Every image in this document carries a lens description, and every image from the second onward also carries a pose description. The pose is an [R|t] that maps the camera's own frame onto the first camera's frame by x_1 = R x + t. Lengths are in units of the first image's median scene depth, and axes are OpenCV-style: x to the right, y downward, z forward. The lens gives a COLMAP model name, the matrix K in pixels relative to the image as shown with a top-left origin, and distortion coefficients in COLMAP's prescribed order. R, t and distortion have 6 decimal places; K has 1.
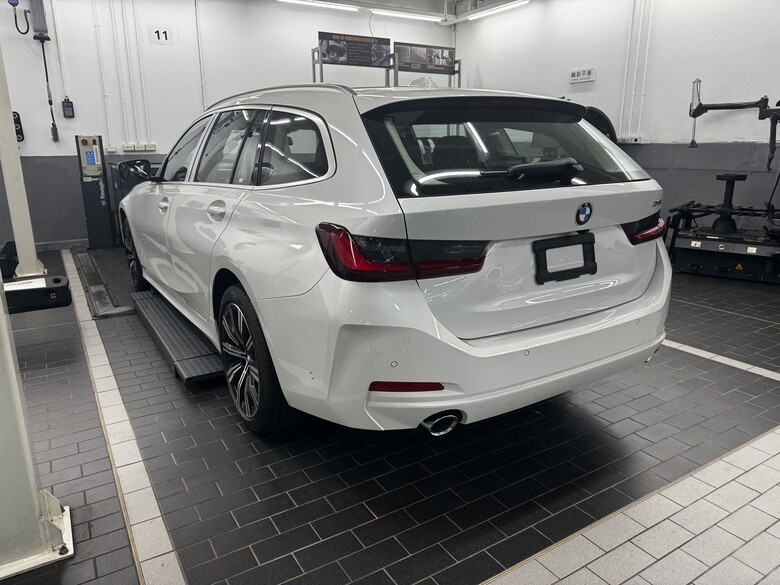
lens RADIAL K [[554.4, 0, 390.0], [0, 554.4, 292.5], [0, 0, 1]] dist [-0.003663, -0.002199]
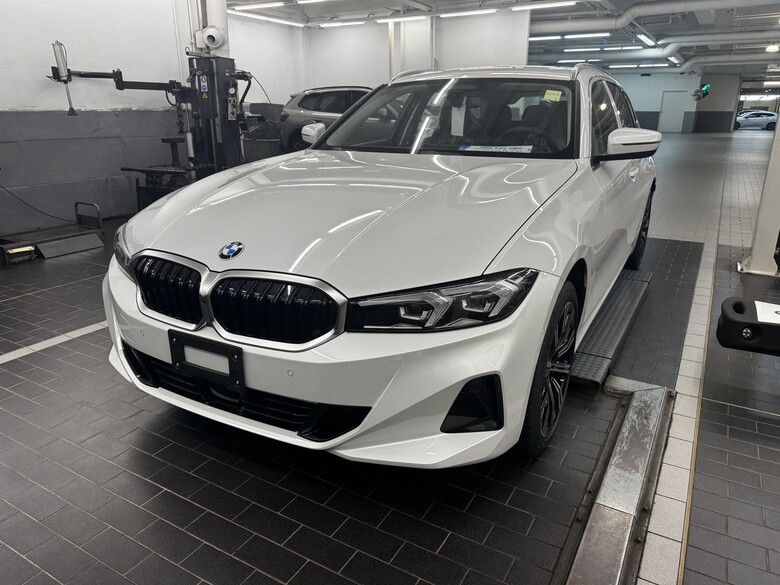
lens RADIAL K [[554.4, 0, 390.0], [0, 554.4, 292.5], [0, 0, 1]] dist [-0.003663, -0.002199]
pose [[-0.470770, -0.267803, 0.840629, -1.083661], [0.228693, 0.883209, 0.409441, -0.467340], [-0.852101, 0.384998, -0.354543, 1.795093]]
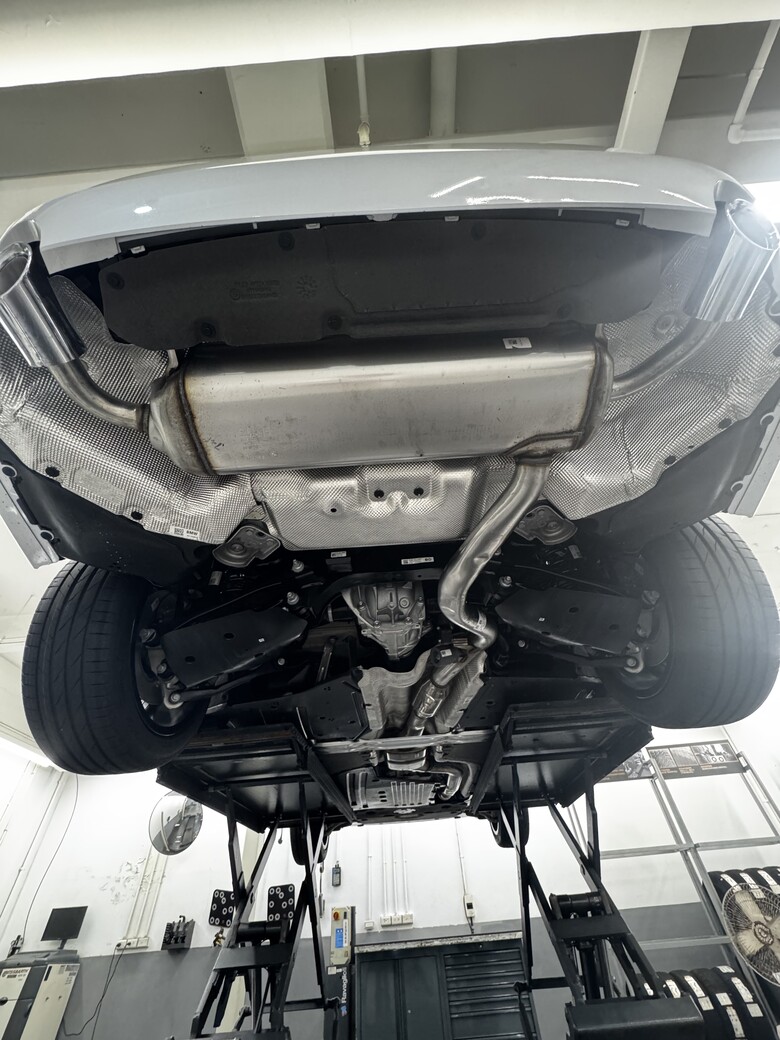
lens RADIAL K [[415.6, 0, 390.0], [0, 415.6, 520.0], [0, 0, 1]] dist [-0.000477, -0.000064]
pose [[0.814829, -0.439248, -0.378306, 0.086537], [-0.092207, 0.546076, -0.832646, -0.037747], [0.572322, 0.713346, 0.404457, 0.190645]]
